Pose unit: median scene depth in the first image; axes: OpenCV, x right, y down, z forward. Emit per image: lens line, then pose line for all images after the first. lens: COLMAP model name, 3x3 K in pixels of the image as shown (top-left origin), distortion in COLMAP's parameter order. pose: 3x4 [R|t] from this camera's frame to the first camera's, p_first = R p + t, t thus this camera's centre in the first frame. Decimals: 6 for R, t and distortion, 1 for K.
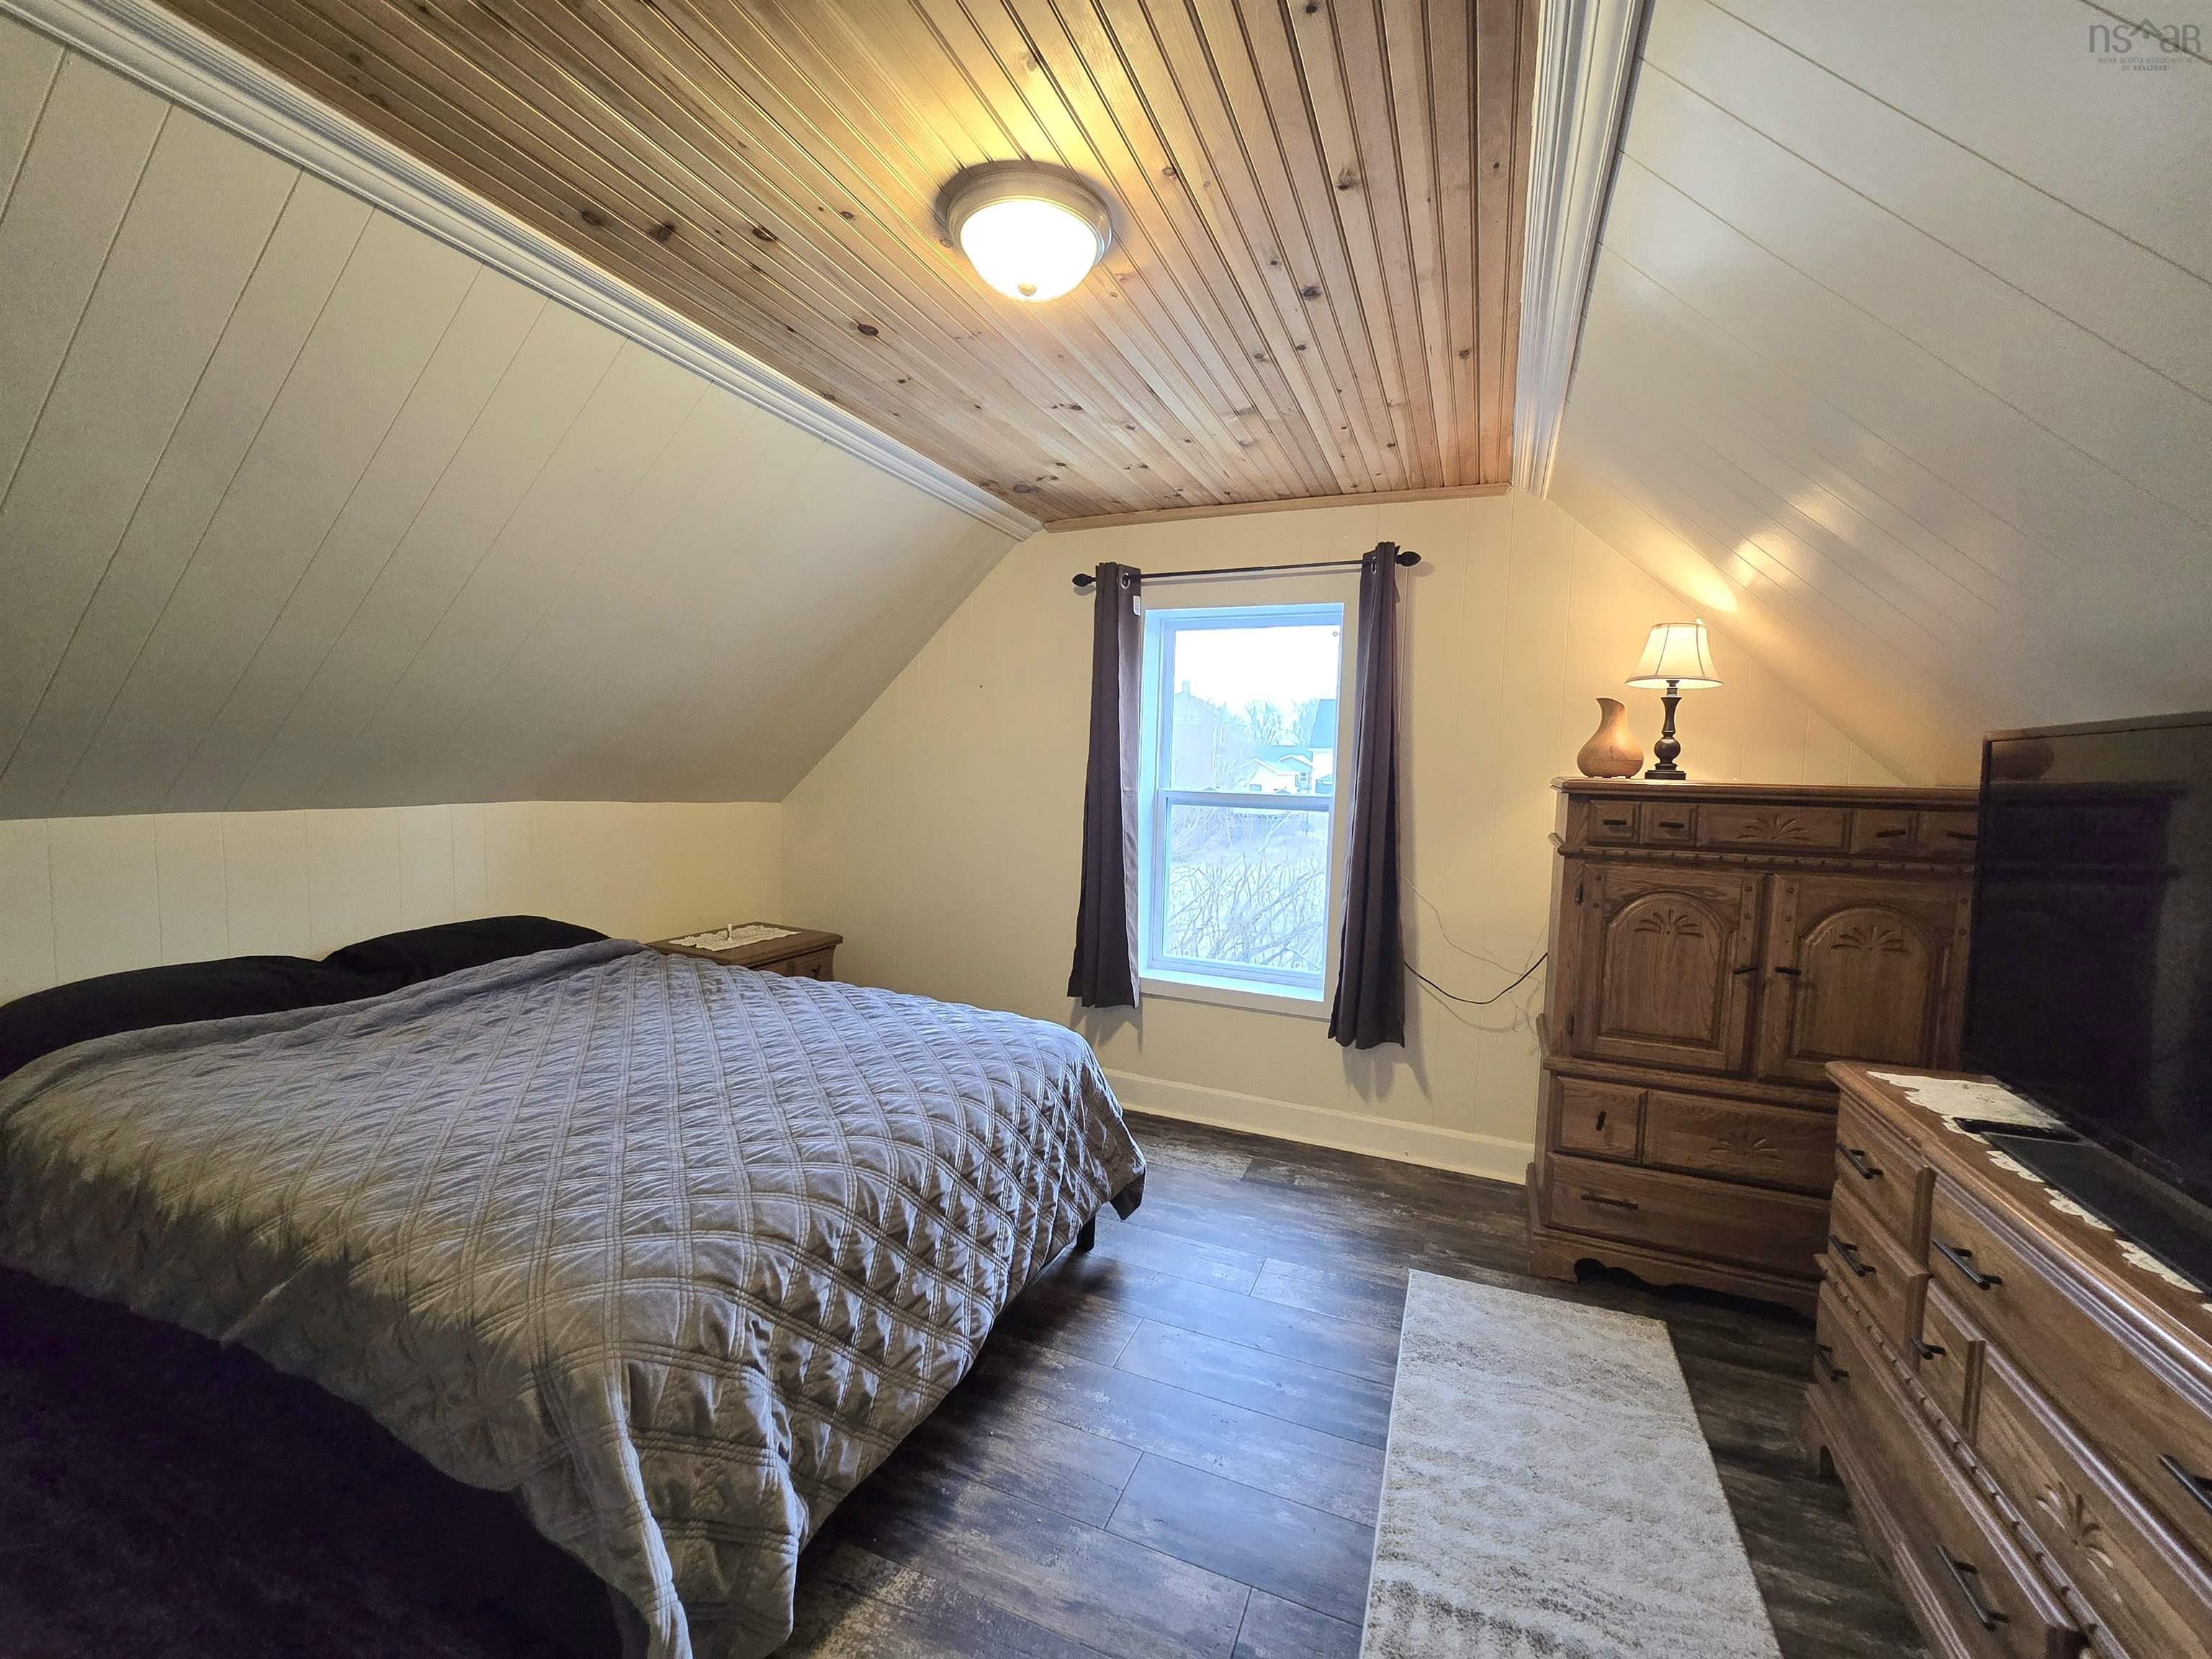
lens RADIAL K [[898.5, 0, 1093.8], [0, 898.5, 829.0], [0, 0, 1]] dist [-0.001563, -0.000319]
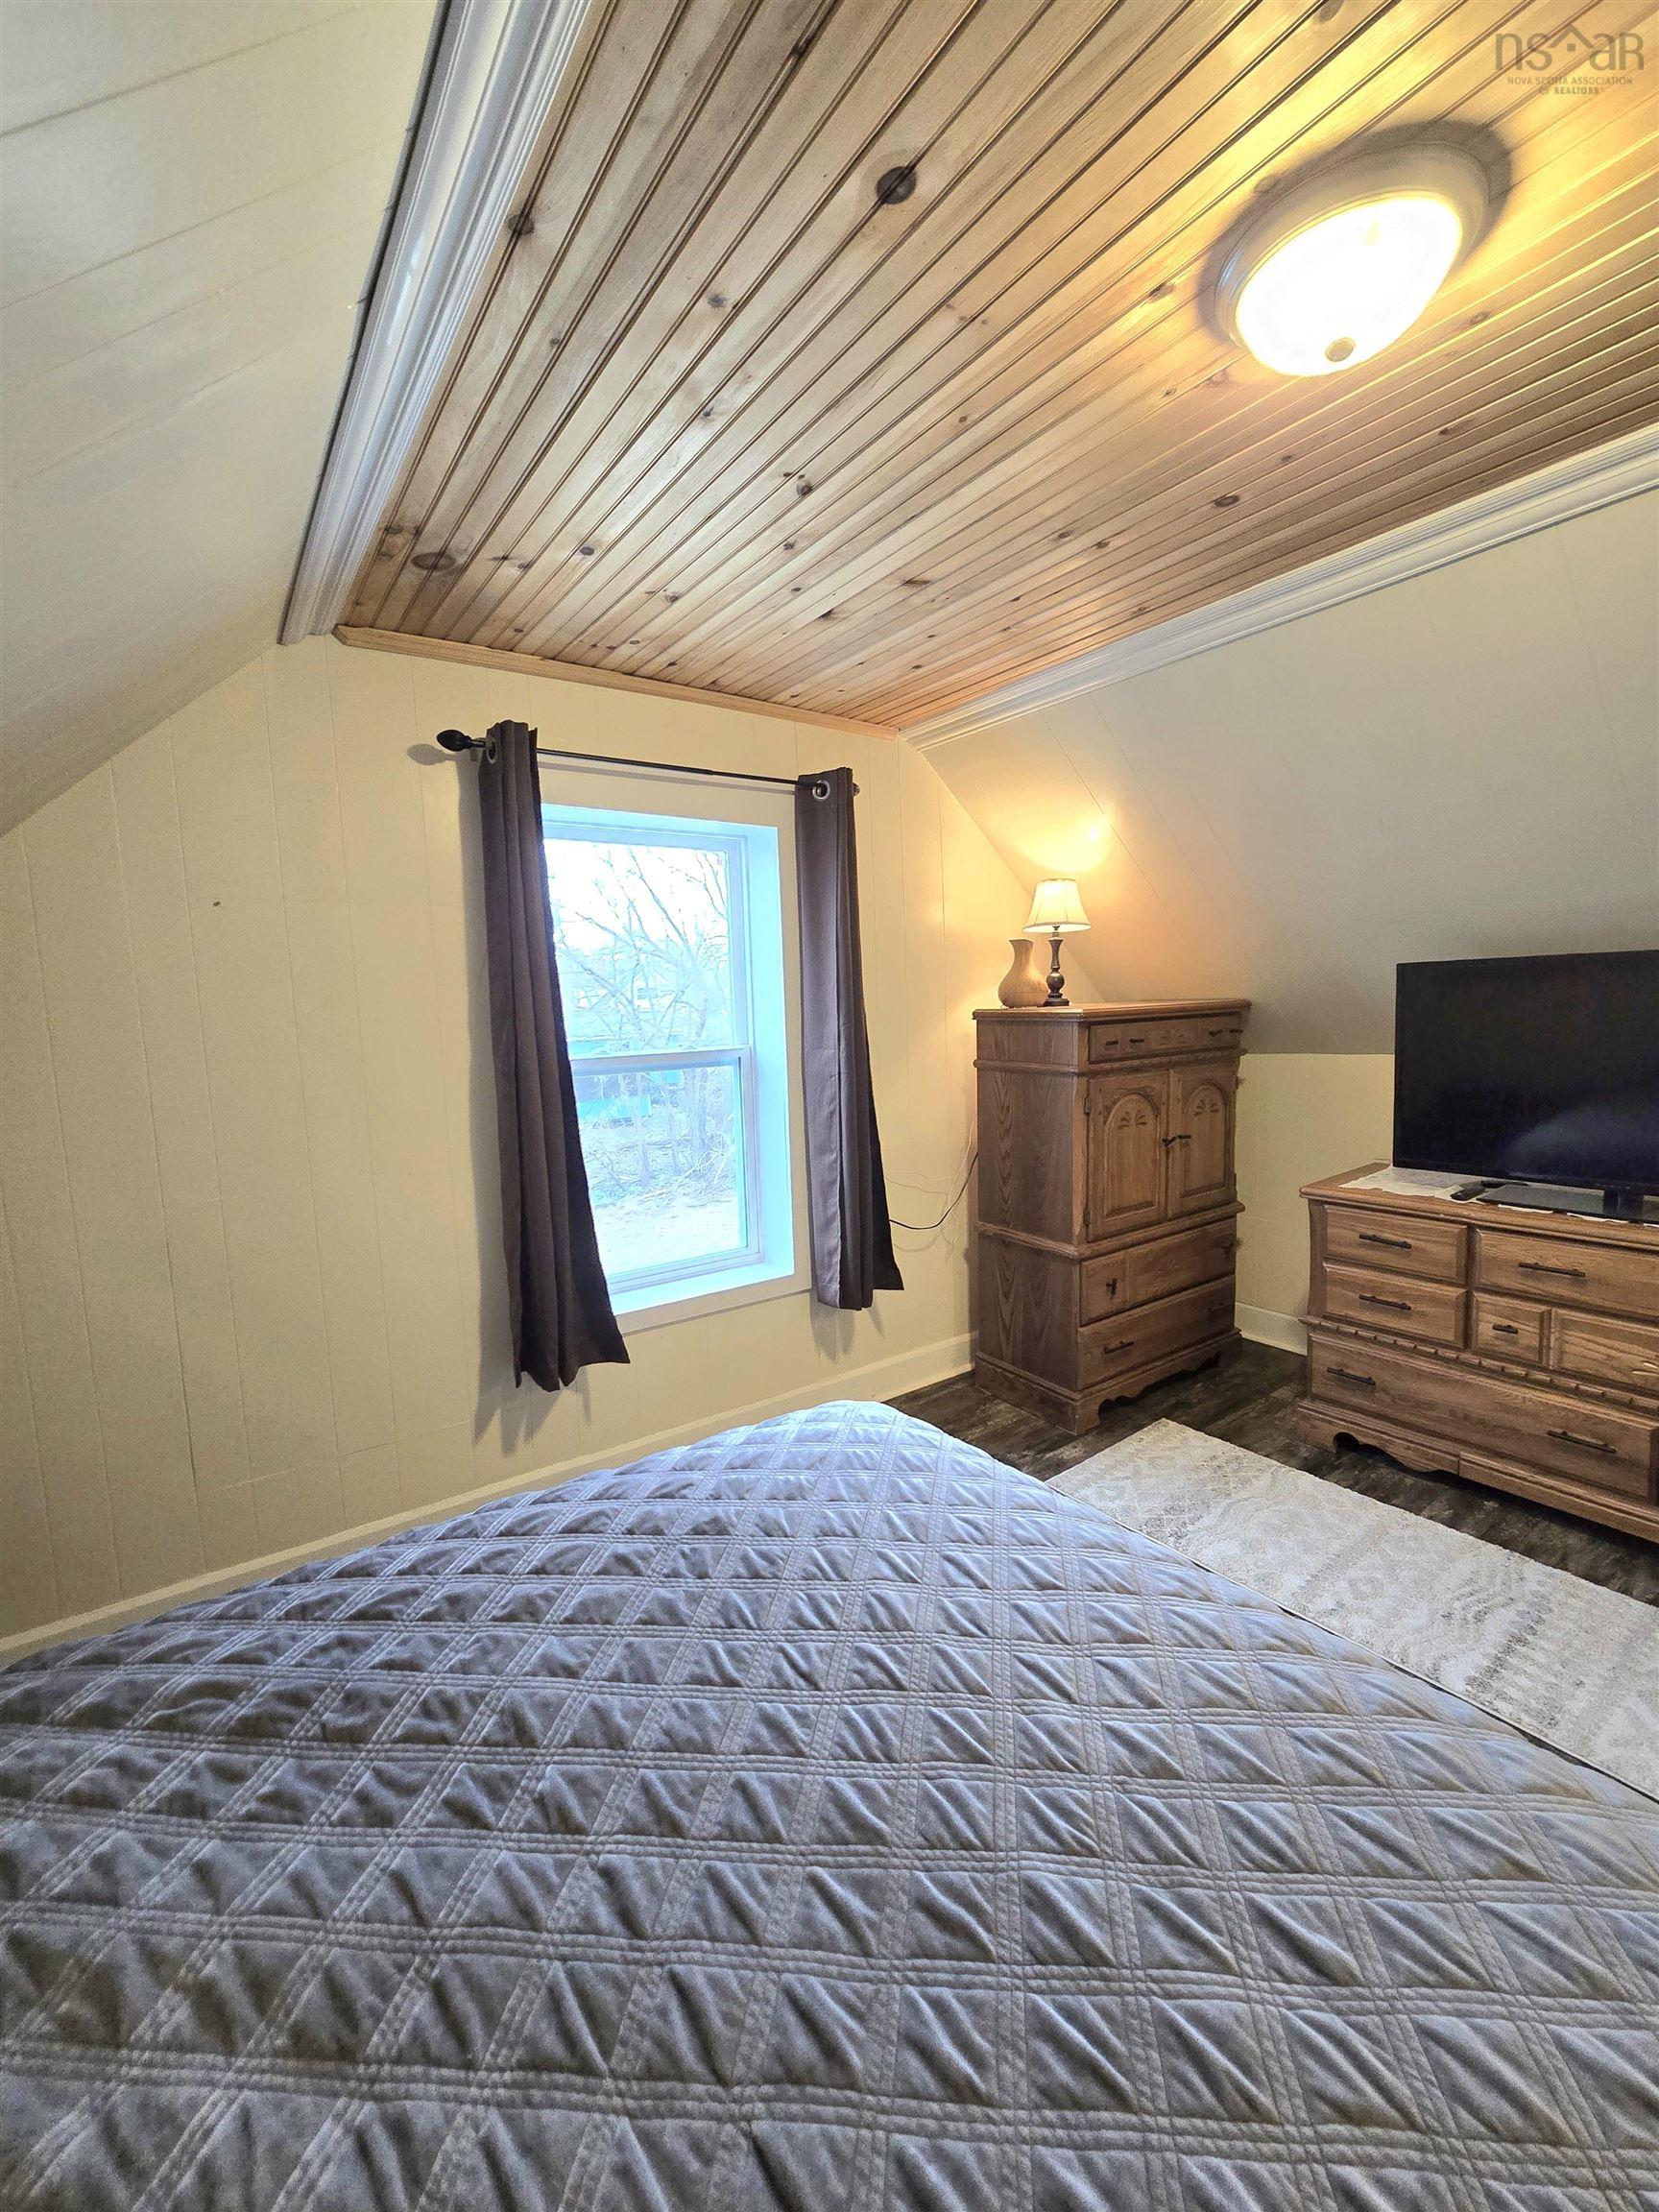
lens RADIAL K [[898.5, 0, 823.8], [0, 898.5, 1103.4], [0, 0, 1]] dist [-0.001563, -0.000319]
pose [[0.522148, -0.144598, 0.840508, -0.558432], [0.112054, 0.988610, 0.100465, -0.079102], [-0.845462, 0.041725, 0.532404, 0.586529]]
